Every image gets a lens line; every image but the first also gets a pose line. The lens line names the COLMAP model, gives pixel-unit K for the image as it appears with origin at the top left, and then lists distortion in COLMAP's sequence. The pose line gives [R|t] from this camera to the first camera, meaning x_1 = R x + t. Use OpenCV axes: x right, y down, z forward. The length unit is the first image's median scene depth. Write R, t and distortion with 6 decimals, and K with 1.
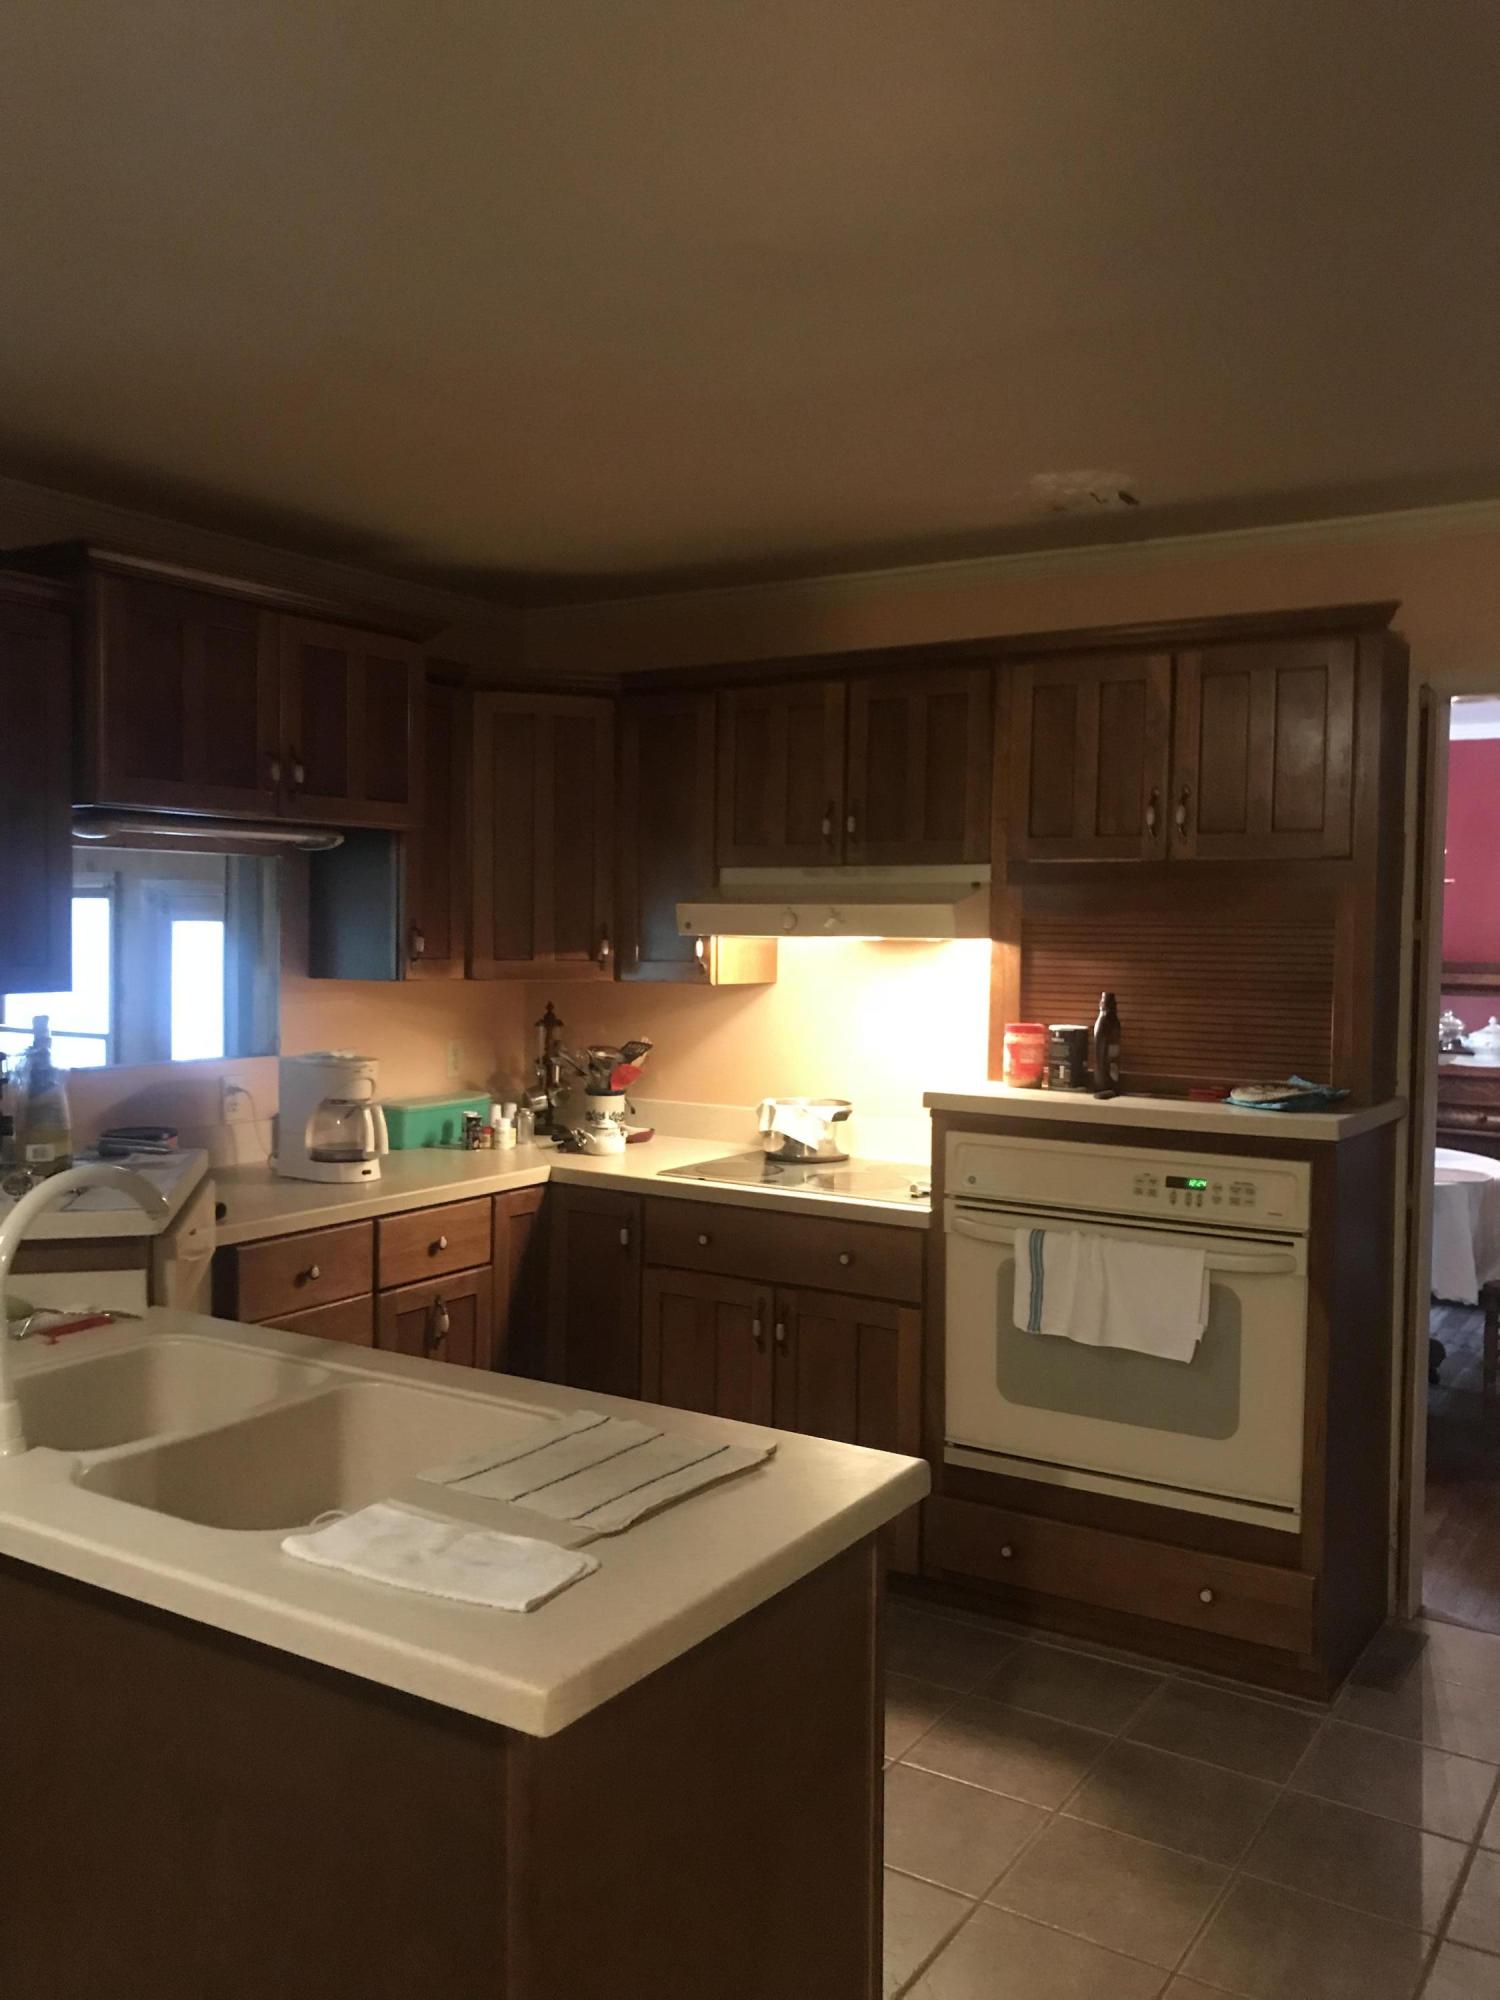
lens RADIAL K [[1675.9, 0, 756.0], [0, 1675.9, 985.1], [0, 0, 1]] dist [0.108557, -0.167198]
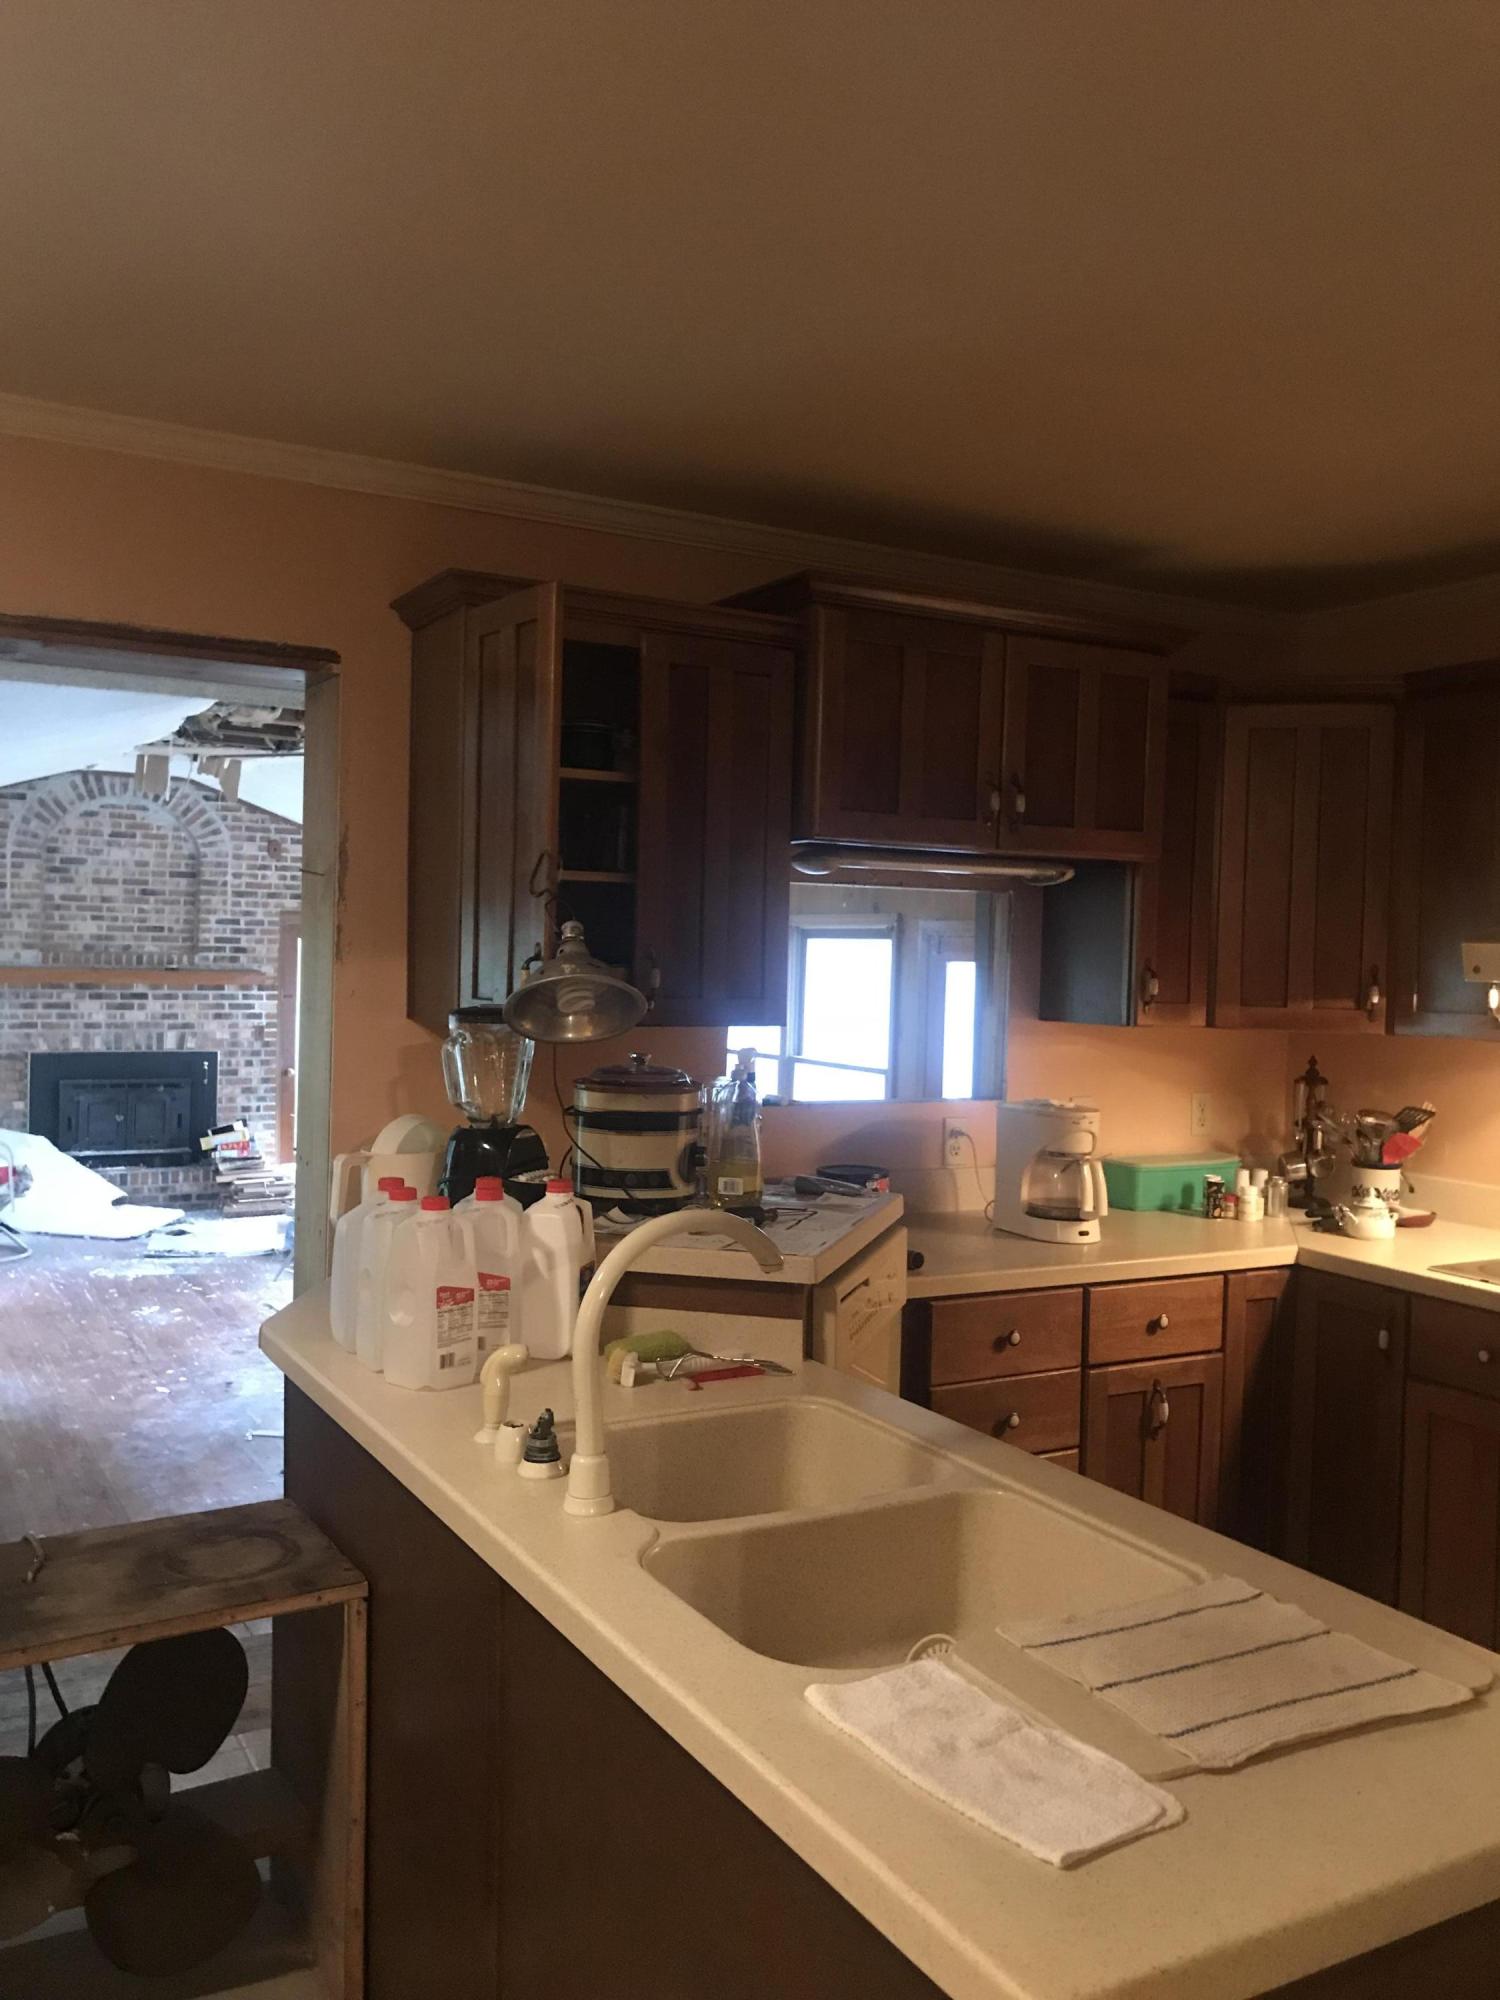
lens RADIAL K [[1675.9, 0, 756.0], [0, 1675.9, 985.1], [0, 0, 1]] dist [0.108557, -0.167198]
pose [[0.886239, 0.019381, -0.462823, 0.032064], [-0.032402, 0.999271, -0.020200, 0.000203], [0.462094, 0.032898, 0.886220, 0.097254]]
